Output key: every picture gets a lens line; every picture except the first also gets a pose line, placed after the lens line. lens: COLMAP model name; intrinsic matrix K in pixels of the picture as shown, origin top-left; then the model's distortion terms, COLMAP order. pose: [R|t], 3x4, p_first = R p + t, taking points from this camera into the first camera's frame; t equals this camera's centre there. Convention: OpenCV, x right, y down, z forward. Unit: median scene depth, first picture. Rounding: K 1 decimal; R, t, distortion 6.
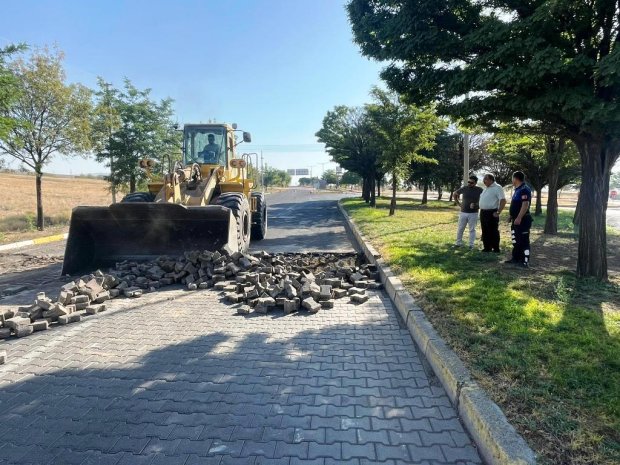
lens RADIAL K [[399.0, 0, 310.4], [0, 399.0, 227.7], [0, 0, 1]] dist [-0.003755, -0.001463]
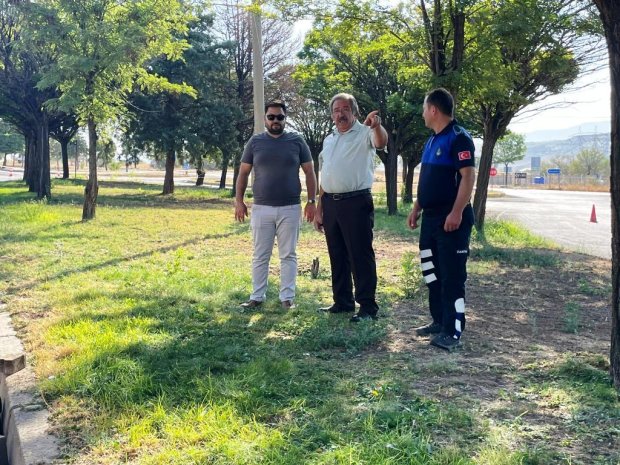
lens RADIAL K [[808.9, 0, 310.0], [0, 808.9, 232.5], [0, 0, 1]] dist [0.093827, -0.104057]
pose [[0.900265, -0.031552, 0.434198, 0.050168], [0.038974, 0.999207, -0.008198, -0.003700], [-0.433595, 0.024303, 0.900780, 0.175278]]
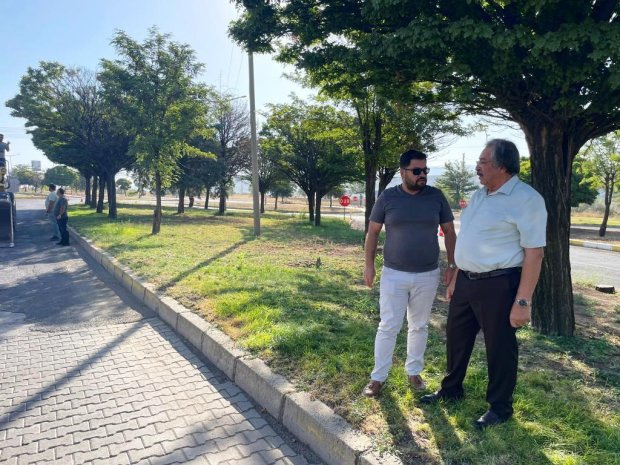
lens RADIAL K [[463.1, 0, 310.7], [0, 463.1, 238.7], [0, 0, 1]] dist [0.094452, -0.129696]
pose [[0.825010, -0.048863, 0.563002, -0.026099], [0.048745, 0.998695, 0.015247, -0.021283], [-0.563012, 0.014865, 0.826315, 0.205698]]
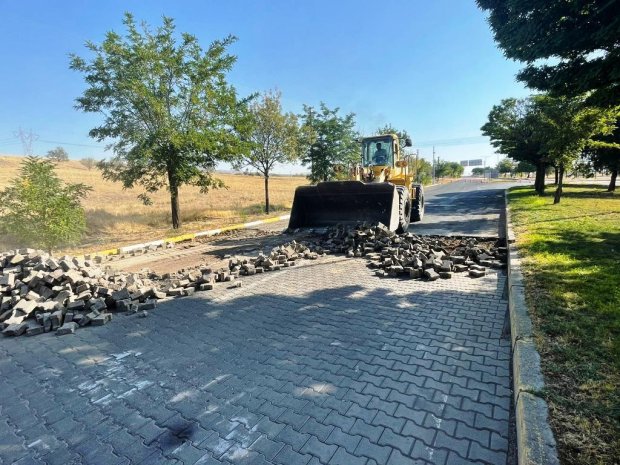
lens RADIAL K [[334.2, 0, 309.6], [0, 334.2, 229.9], [0, 0, 1]] dist [0.001492, 0.001100]
pose [[0.885059, 0.034748, -0.464180, 0.046476], [-0.012152, 0.998595, 0.051584, -0.000500], [0.465320, -0.040014, 0.884238, -0.043632]]
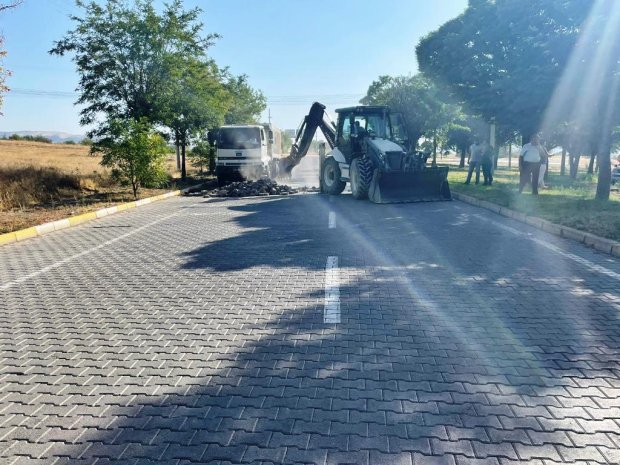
lens RADIAL K [[624.9, 0, 311.4], [0, 624.9, 231.4], [0, 0, 1]] dist [0.121345, -0.233328]
pose [[0.999397, -0.003909, 0.034504, -0.248982], [0.003152, 0.999754, 0.021963, 0.106119], [-0.034581, -0.021841, 0.999163, -0.962293]]
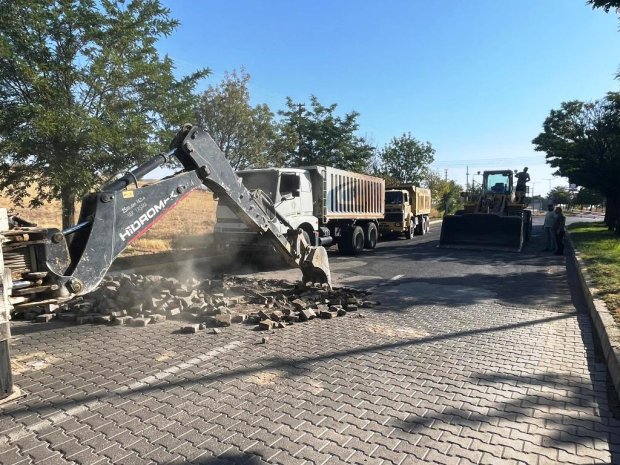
lens RADIAL K [[424.3, 0, 310.0], [0, 424.3, 232.5], [0, 0, 1]] dist [0.005116, 0.000653]
pose [[0.885092, 0.035408, -0.464066, 0.027795], [-0.054507, 0.998126, -0.027801, -0.012133], [0.462212, 0.049901, 0.885364, 0.098865]]
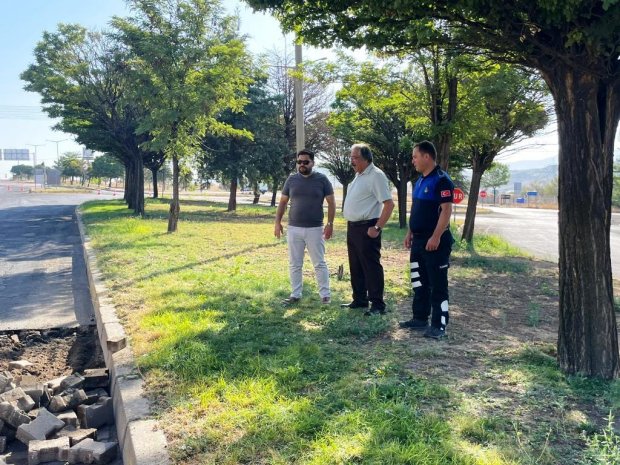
lens RADIAL K [[624.9, 0, 311.4], [0, 624.9, 231.4], [0, 0, 1]] dist [0.121345, -0.233328]
pose [[0.919873, -0.019058, 0.391753, 0.047290], [0.029757, 0.999331, -0.021255, -0.008995], [-0.391086, 0.031209, 0.919825, 0.161129]]
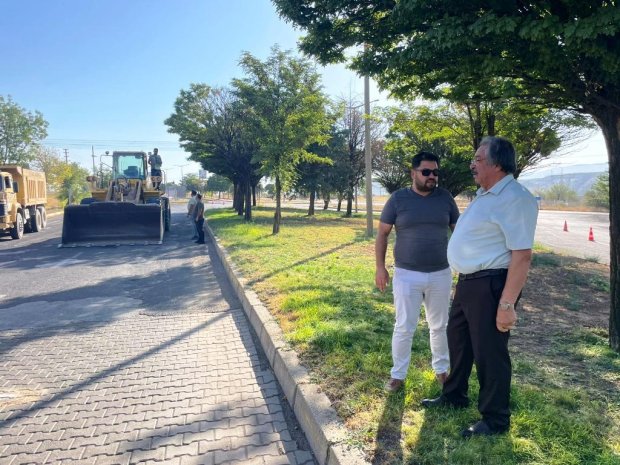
lens RADIAL K [[463.5, 0, 317.5], [0, 463.5, 230.3], [0, 0, 1]] dist [0.088543, -0.136998]
pose [[0.952517, -0.028577, 0.303140, 0.019257], [0.036239, 0.999149, -0.019679, -0.018106], [-0.302320, 0.029730, 0.952743, 0.171008]]
